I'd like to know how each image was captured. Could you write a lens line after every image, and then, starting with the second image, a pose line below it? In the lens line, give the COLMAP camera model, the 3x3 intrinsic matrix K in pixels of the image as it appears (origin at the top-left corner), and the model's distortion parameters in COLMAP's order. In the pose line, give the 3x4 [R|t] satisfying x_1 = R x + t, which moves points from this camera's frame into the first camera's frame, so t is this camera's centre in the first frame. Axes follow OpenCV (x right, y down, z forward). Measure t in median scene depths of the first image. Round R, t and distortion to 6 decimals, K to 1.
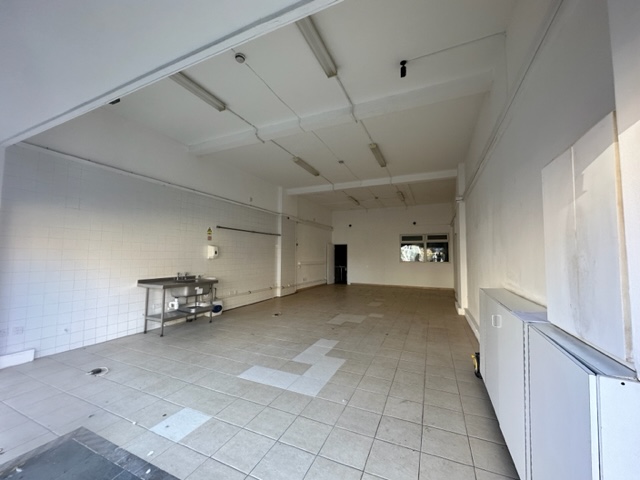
lens RADIAL K [[251.9, 0, 320.2], [0, 251.9, 240.9], [0, 0, 1]] dist [-0.007144, 0.002053]
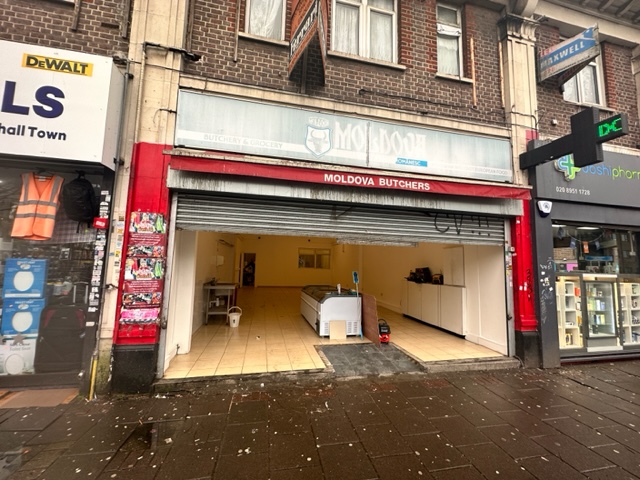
lens RADIAL K [[251.9, 0, 320.7], [0, 251.9, 240.1], [0, 0, 1]] dist [-0.007144, 0.002053]
pose [[0.797896, 0.066829, 0.599080, -0.880305], [-0.053203, 0.997764, -0.040443, -0.035225], [-0.600443, 0.000397, 0.799667, -0.300766]]
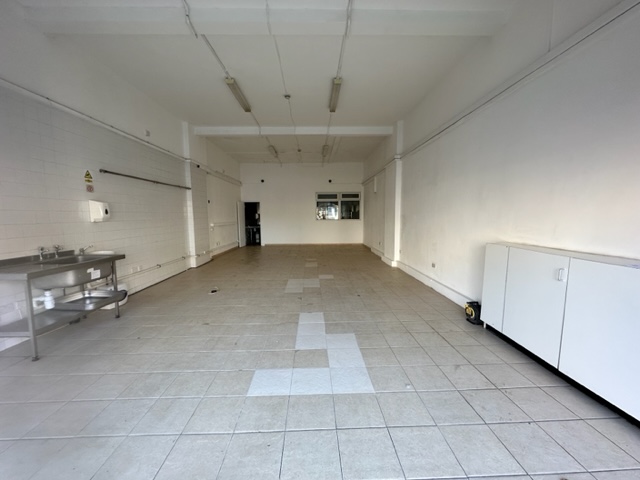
lens RADIAL K [[251.9, 0, 319.8], [0, 251.9, 241.0], [0, 0, 1]] dist [-0.007144, 0.002053]
pose [[0.900289, -0.058919, 0.431286, -0.231358], [-0.011345, 0.987284, 0.158559, 0.013995], [-0.435144, -0.147642, 0.888173, 0.211197]]
